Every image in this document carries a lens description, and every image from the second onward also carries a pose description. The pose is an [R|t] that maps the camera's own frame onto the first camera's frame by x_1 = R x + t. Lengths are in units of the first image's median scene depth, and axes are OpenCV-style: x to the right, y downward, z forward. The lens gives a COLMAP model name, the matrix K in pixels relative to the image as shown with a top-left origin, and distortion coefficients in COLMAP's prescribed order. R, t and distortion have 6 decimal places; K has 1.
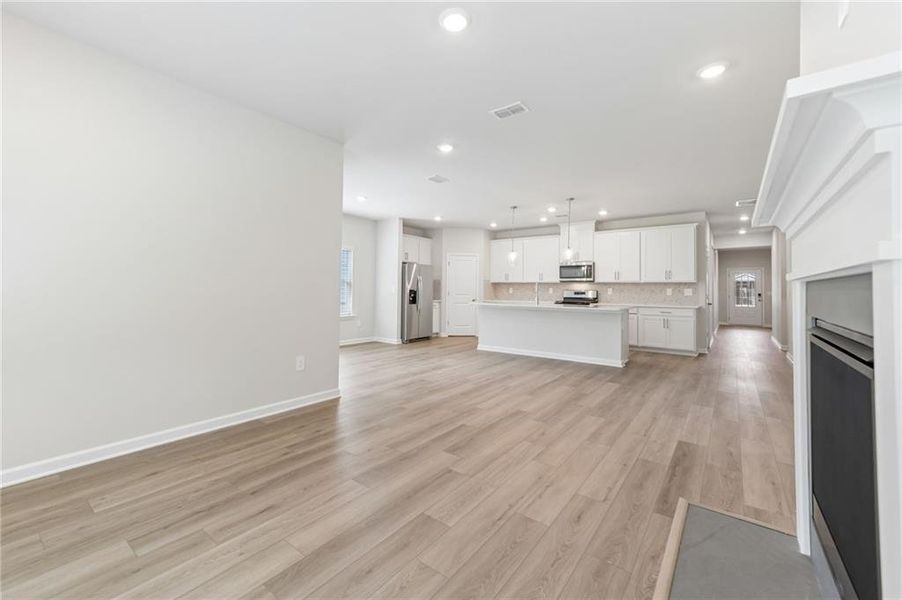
lens RADIAL K [[366.2, 0, 435.8], [0, 366.2, 280.8], [0, 0, 1]] dist [0.000689, -0.000044]
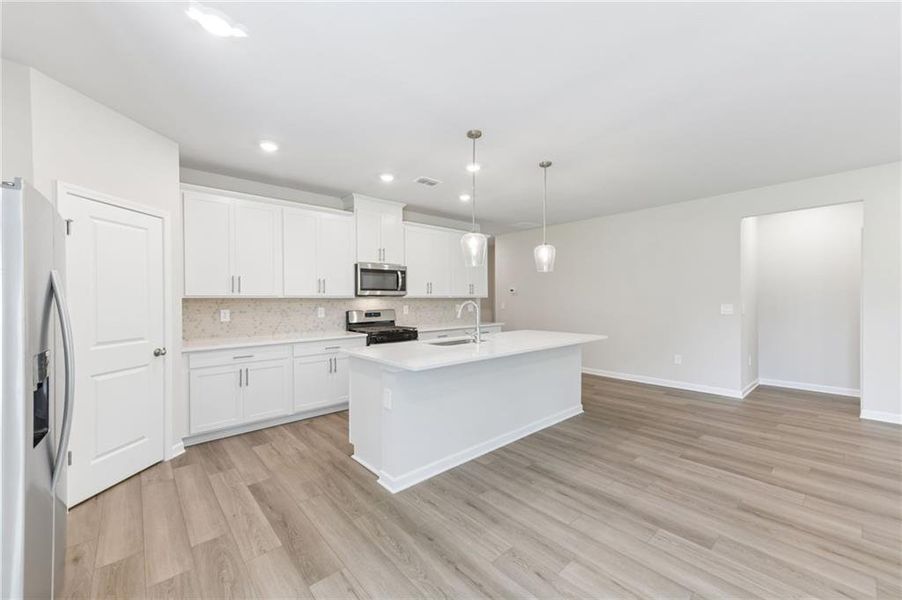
lens RADIAL K [[359.3, 0, 449.7], [0, 359.3, 299.7], [0, 0, 1]] dist [0.015163, 0.000051]
pose [[0.171131, -0.013719, 0.985153, -0.193686], [-0.016081, 0.999731, 0.016715, -0.003996], [-0.985117, -0.018702, 0.170865, 0.803321]]
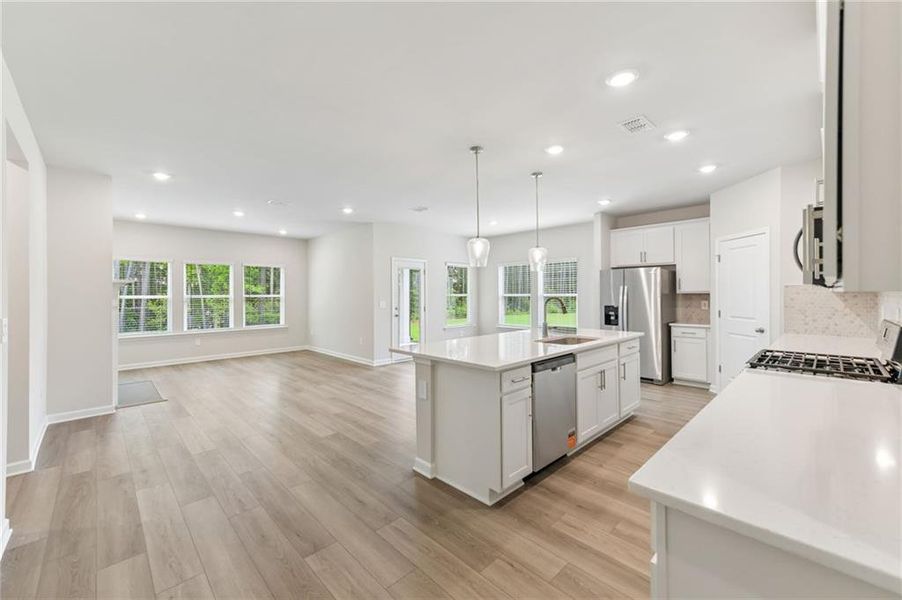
lens RADIAL K [[361.9, 0, 448.2], [0, 361.9, 294.3], [0, 0, 1]] dist [0.015963, 0.000116]
pose [[-0.125401, -0.009217, -0.992063, 0.700881], [0.029357, 0.999484, -0.012997, 0.002522], [0.991672, -0.030754, -0.125065, 0.780249]]
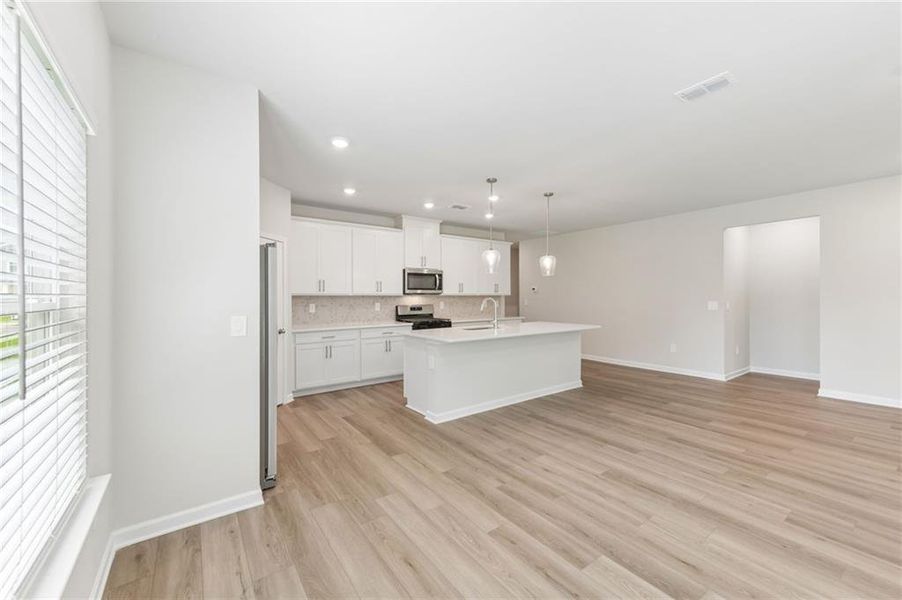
lens RADIAL K [[361.9, 0, 448.2], [0, 361.9, 294.3], [0, 0, 1]] dist [0.015963, 0.000116]
pose [[0.265842, -0.005608, 0.964000, -0.351037], [-0.016321, 0.999814, 0.010317, -0.006484], [-0.963878, -0.018476, 0.265701, 0.762073]]
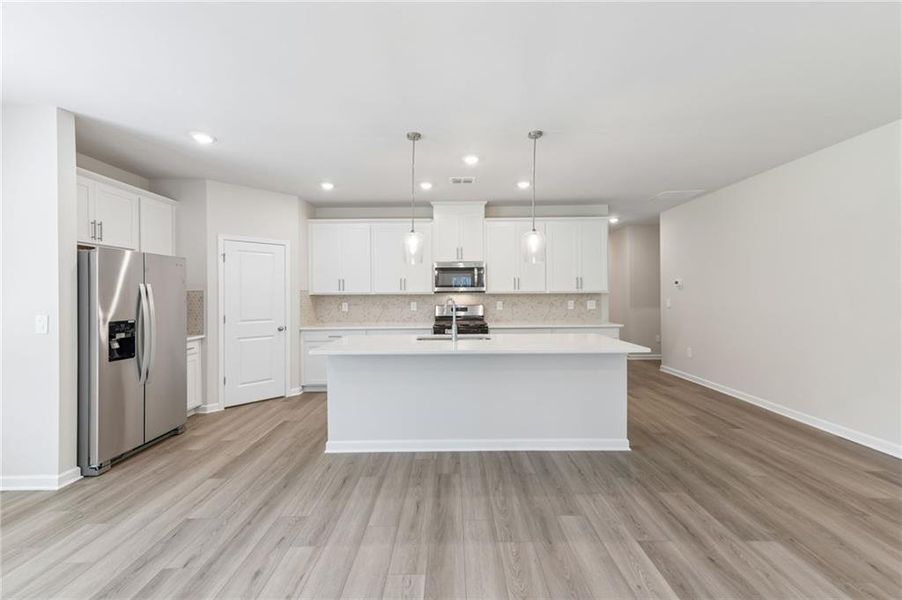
lens RADIAL K [[361.9, 0, 448.2], [0, 361.9, 294.3], [0, 0, 1]] dist [0.015963, 0.000116]
pose [[0.785329, -0.016310, 0.618864, -0.033438], [0.001175, 0.999690, 0.024856, -0.010648], [-0.619078, -0.018793, 0.785105, 0.516719]]
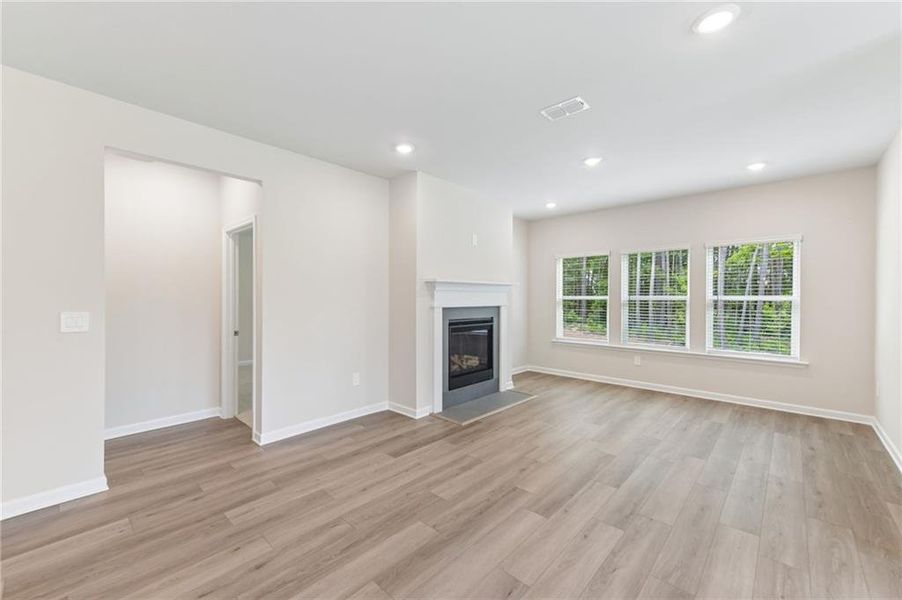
lens RADIAL K [[365.0, 0, 446.3], [0, 365.0, 296.9], [0, 0, 1]] dist [0.019967, 0.000205]
pose [[-0.997126, -0.012355, 0.074746, 0.157015], [-0.014223, 0.999598, -0.024511, -0.002561], [-0.074414, -0.025504, -0.996901, 0.732651]]
